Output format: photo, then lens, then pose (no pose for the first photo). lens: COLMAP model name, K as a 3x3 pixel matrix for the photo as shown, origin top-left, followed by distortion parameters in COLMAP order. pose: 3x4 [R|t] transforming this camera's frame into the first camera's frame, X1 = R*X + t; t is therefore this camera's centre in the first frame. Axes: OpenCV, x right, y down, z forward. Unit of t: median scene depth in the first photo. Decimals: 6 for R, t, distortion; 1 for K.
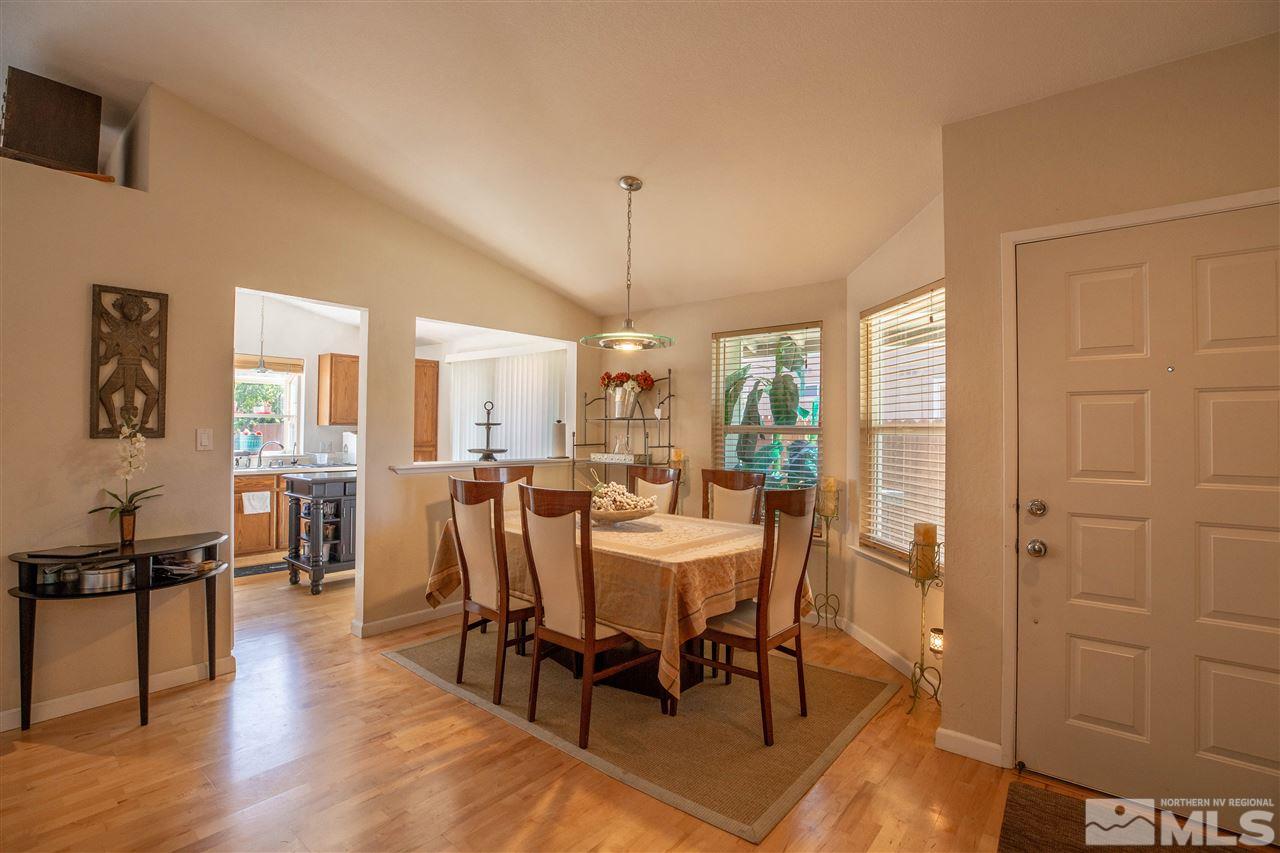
lens RADIAL K [[601.3, 0, 640.0], [0, 601.3, 426.5], [0, 0, 1]] dist [-0.038575, 0.009636]
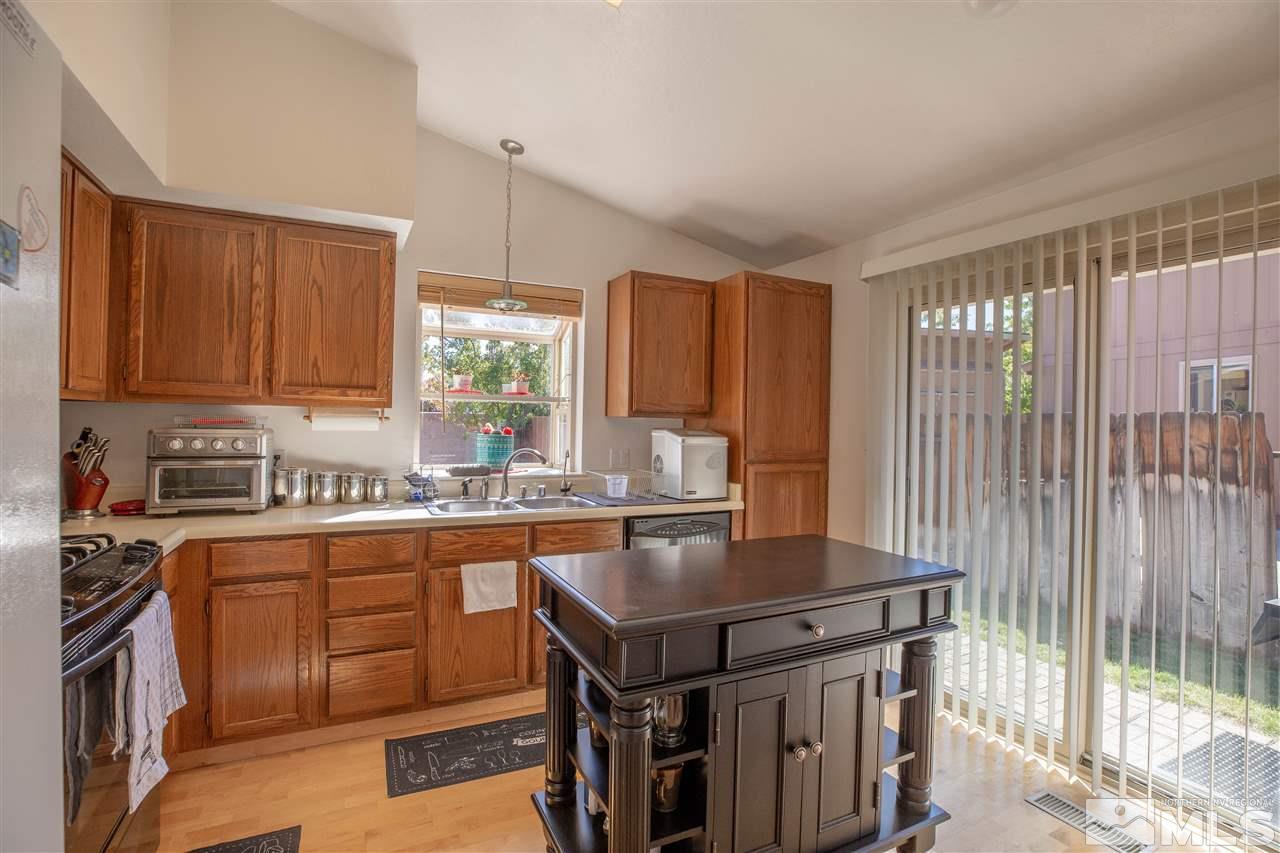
lens RADIAL K [[601.3, 0, 640.0], [0, 601.3, 426.5], [0, 0, 1]] dist [-0.038575, 0.009636]
pose [[0.916963, 0.010288, -0.398840, -0.320092], [-0.005837, 0.999906, 0.012372, 0.000285], [0.398930, -0.009016, 0.916937, 0.555891]]
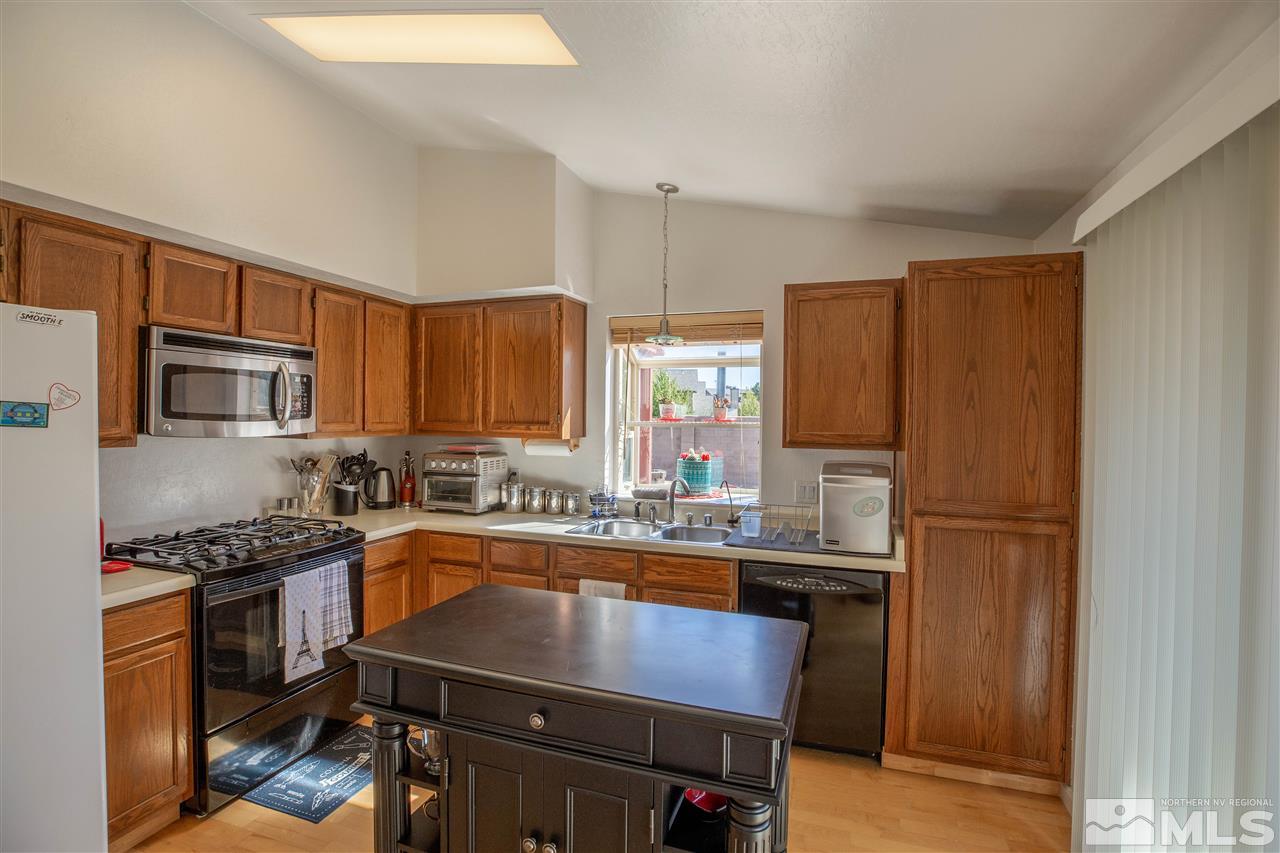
lens RADIAL K [[601.3, 0, 640.0], [0, 601.3, 426.5], [0, 0, 1]] dist [-0.038575, 0.009636]
pose [[0.351220, 0.012844, -0.936205, -0.146166], [0.002265, 0.999891, 0.014568, -0.024439], [0.936290, -0.007238, 0.351153, 0.753474]]
